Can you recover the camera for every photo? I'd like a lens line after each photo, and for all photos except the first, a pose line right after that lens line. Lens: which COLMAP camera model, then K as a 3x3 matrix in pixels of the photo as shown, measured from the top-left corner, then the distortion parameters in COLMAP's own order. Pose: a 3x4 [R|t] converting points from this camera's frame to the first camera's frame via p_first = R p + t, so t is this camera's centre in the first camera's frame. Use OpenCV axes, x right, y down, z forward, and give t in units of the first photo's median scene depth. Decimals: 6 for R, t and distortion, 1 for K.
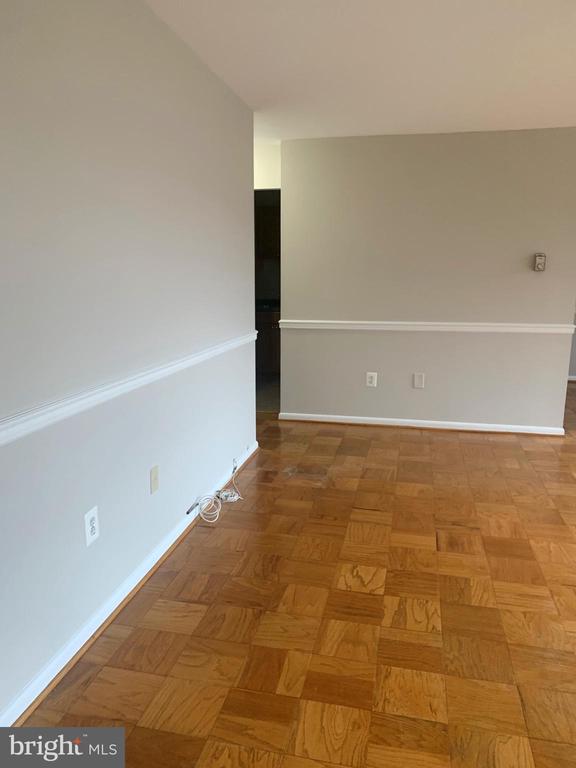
lens RADIAL K [[582.6, 0, 286.0], [0, 582.6, 383.9], [0, 0, 1]] dist [0.011530, -0.002881]
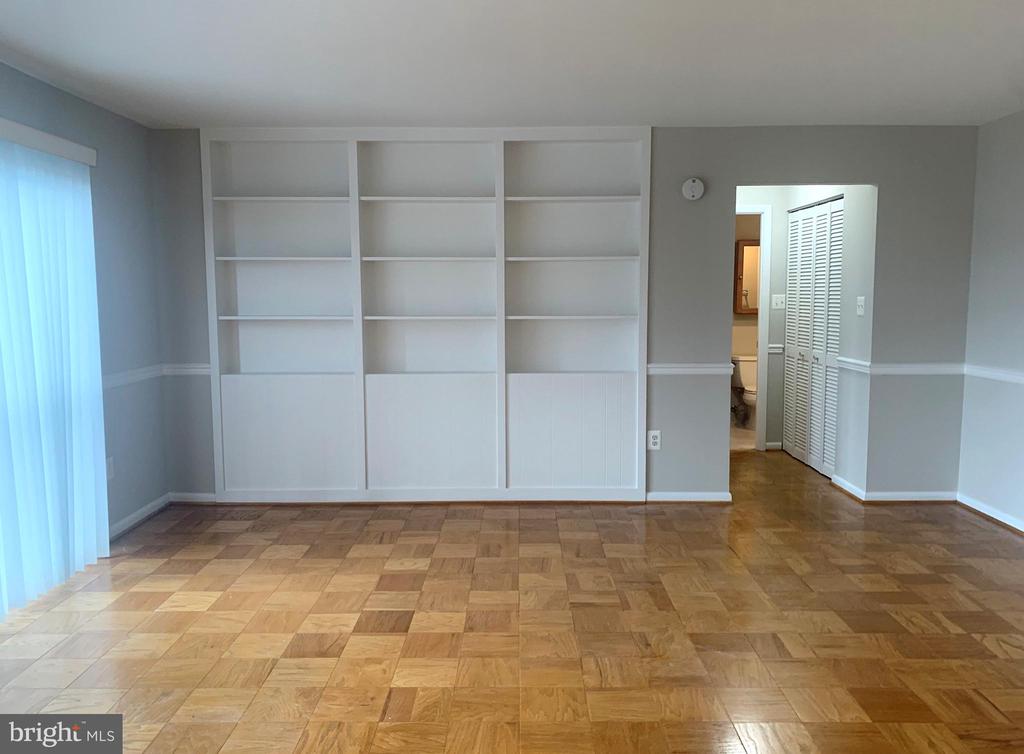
lens RADIAL K [[776.8, 0, 512.4], [0, 776.8, 381.5], [0, 0, 1]] dist [0.011530, -0.002881]
pose [[-0.978538, 0.018633, -0.205223, 1.227134], [-0.044333, 0.953547, 0.297964, -0.407837], [0.201241, 0.300667, -0.932256, 2.032536]]
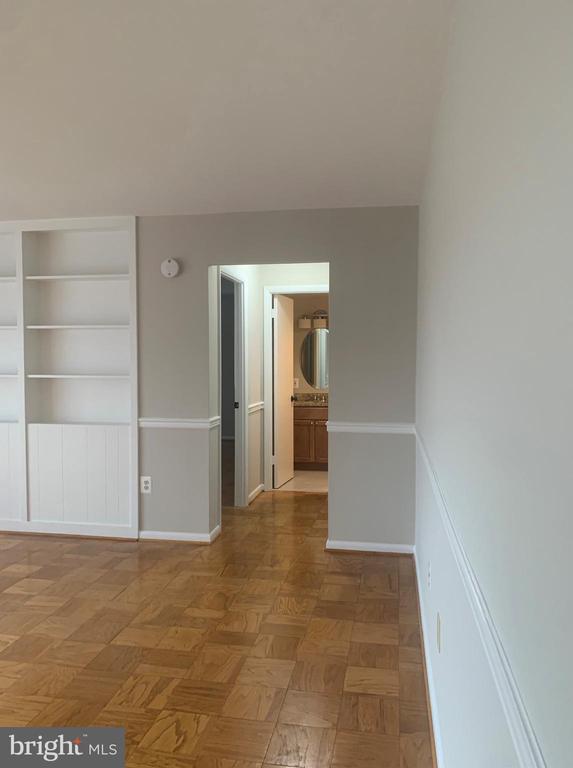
lens RADIAL K [[582.6, 0, 288.6], [0, 582.6, 380.1], [0, 0, 1]] dist [0.011530, -0.002881]
pose [[-0.999266, -0.006310, -0.037780, 0.006170], [-0.014843, 0.973061, 0.230071, -0.383565], [0.035310, 0.230463, -0.972440, 1.888949]]
